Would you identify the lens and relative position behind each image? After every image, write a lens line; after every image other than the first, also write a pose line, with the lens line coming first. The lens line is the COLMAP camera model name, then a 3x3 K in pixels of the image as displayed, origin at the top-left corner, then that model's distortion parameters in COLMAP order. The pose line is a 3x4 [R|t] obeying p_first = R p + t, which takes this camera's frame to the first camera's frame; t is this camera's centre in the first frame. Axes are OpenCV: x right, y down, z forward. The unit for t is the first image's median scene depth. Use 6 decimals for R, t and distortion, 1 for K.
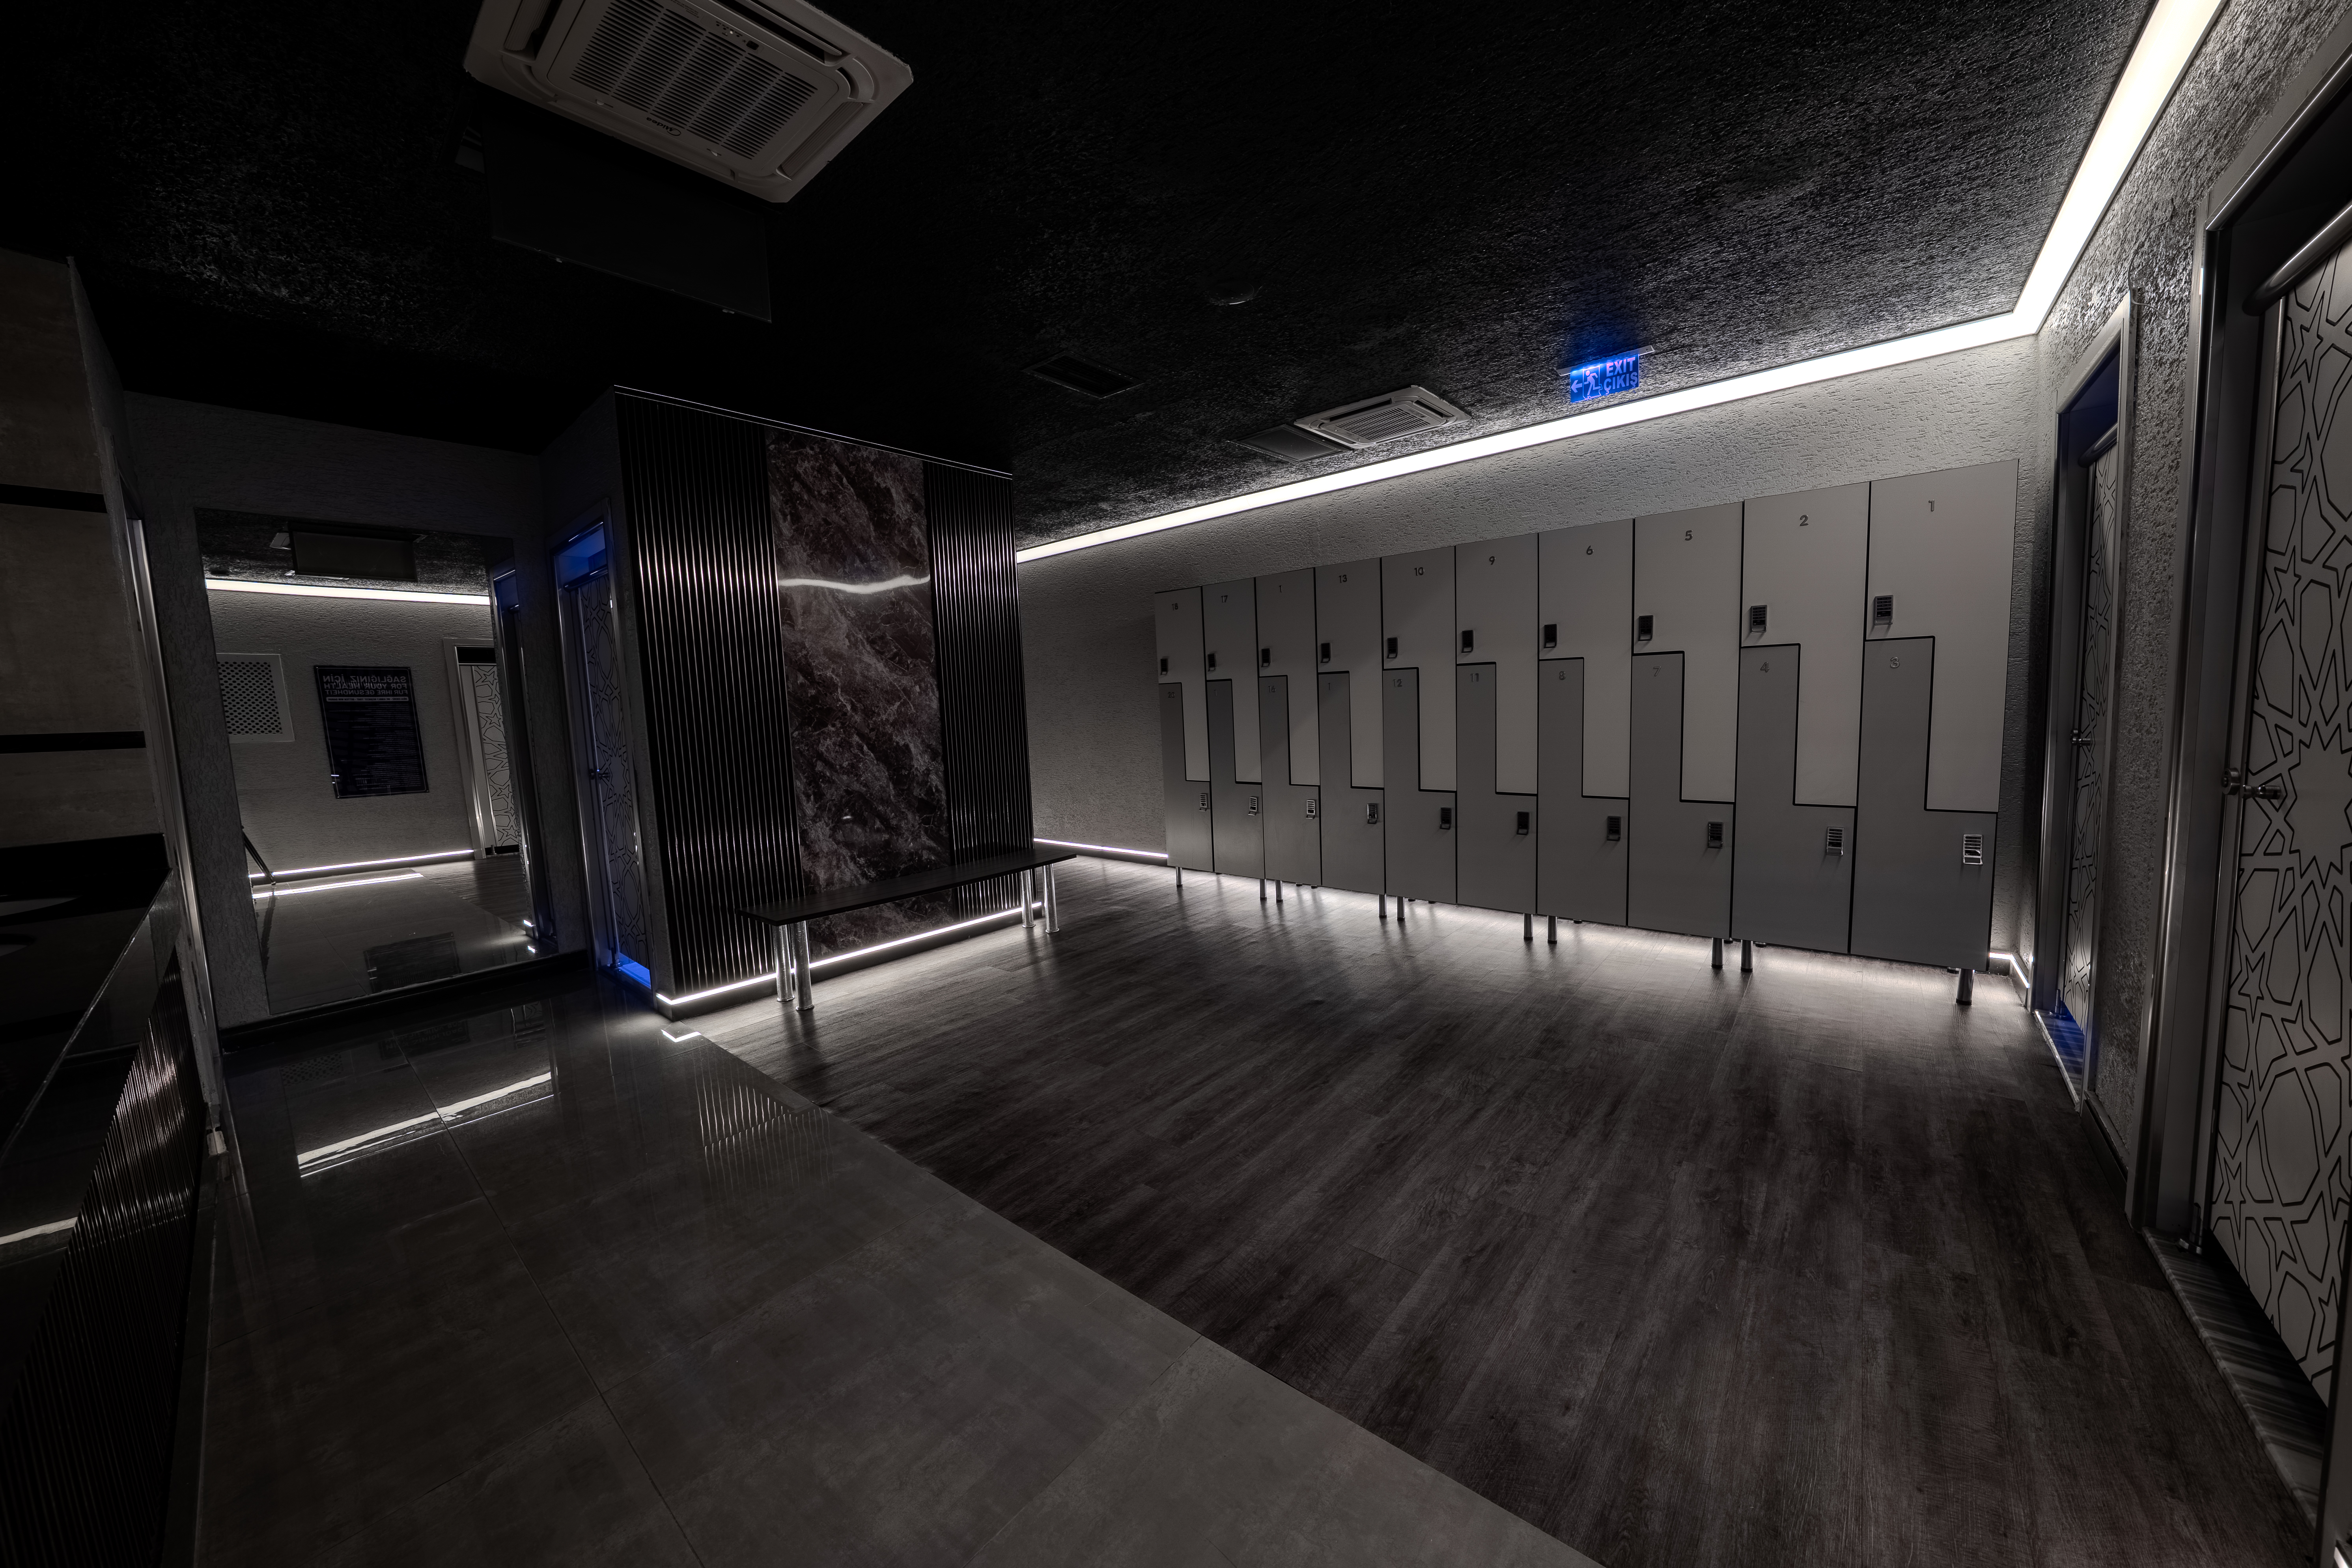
lens RADIAL K [[817.0, 0, 1176.8], [0, 817.0, 784.0], [0, 0, 1]] dist [-0.023840, 0.001827]
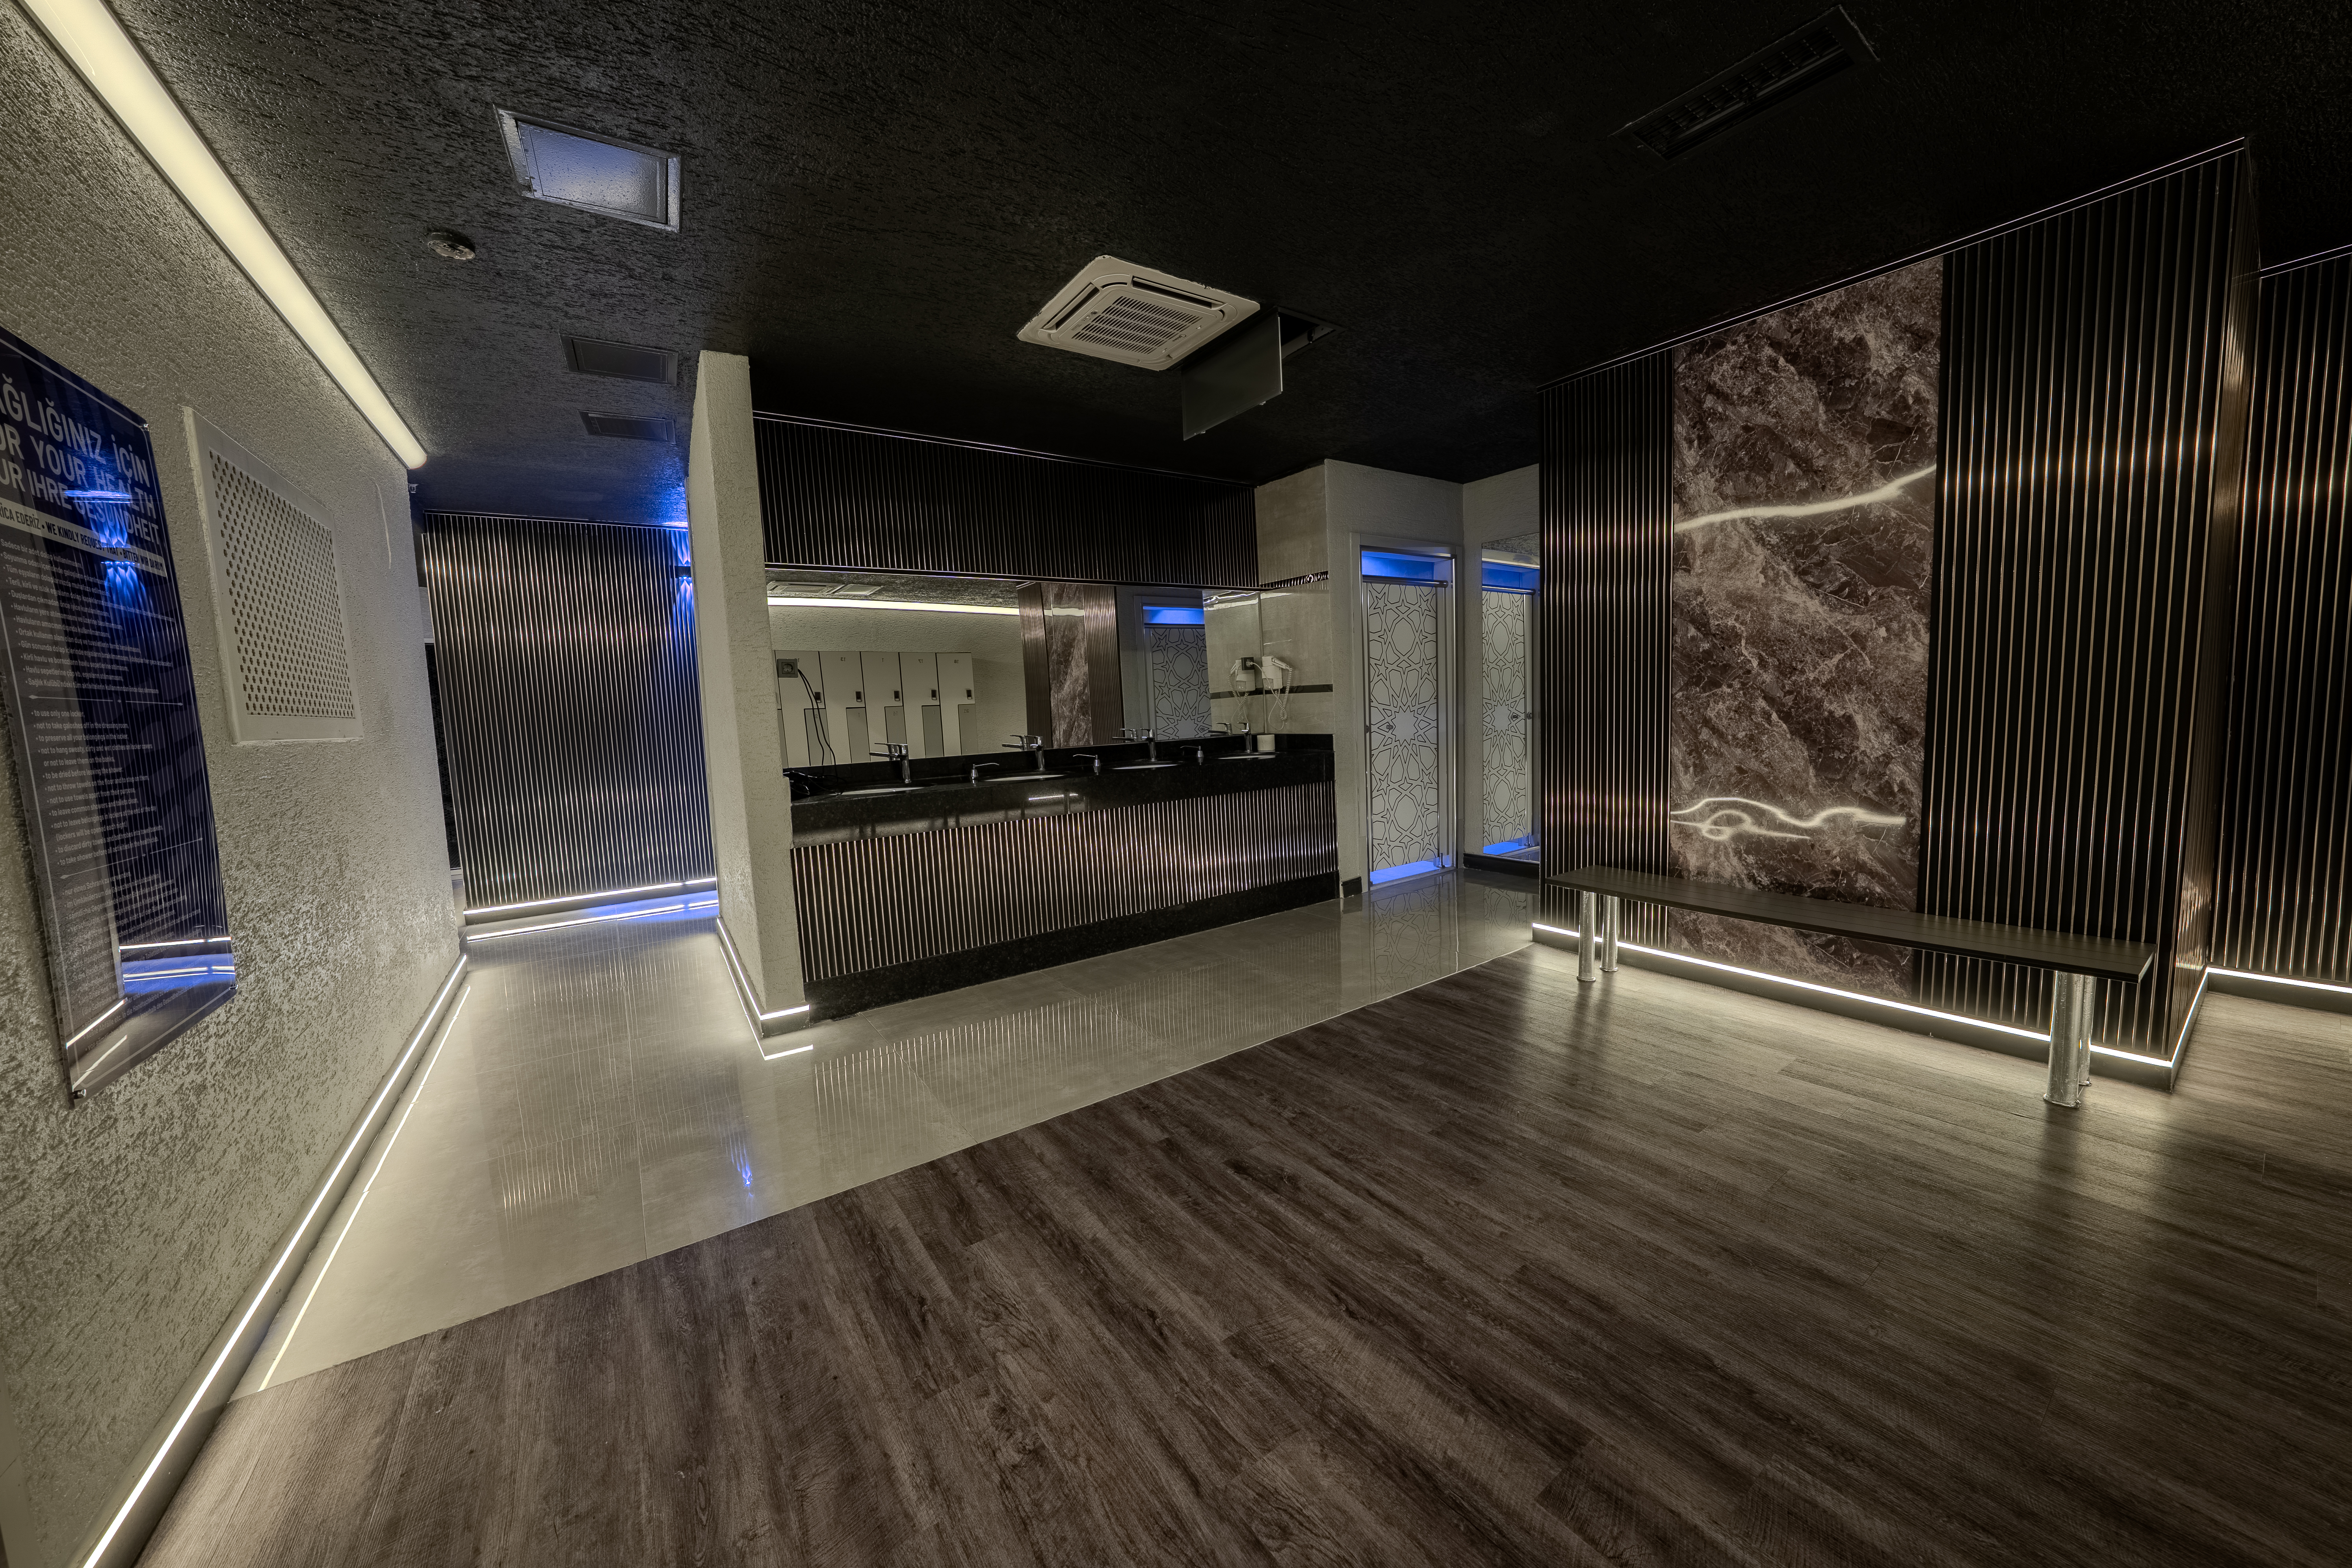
lens RADIAL K [[817.0, 0, 1179.9], [0, 817.0, 781.6], [0, 0, 1]] dist [-0.023840, 0.001827]
pose [[-0.248760, 0.147586, -0.957255, 0.507558], [-0.046254, 0.985385, 0.163943, -0.085564], [0.967460, 0.085060, -0.238298, 0.674897]]
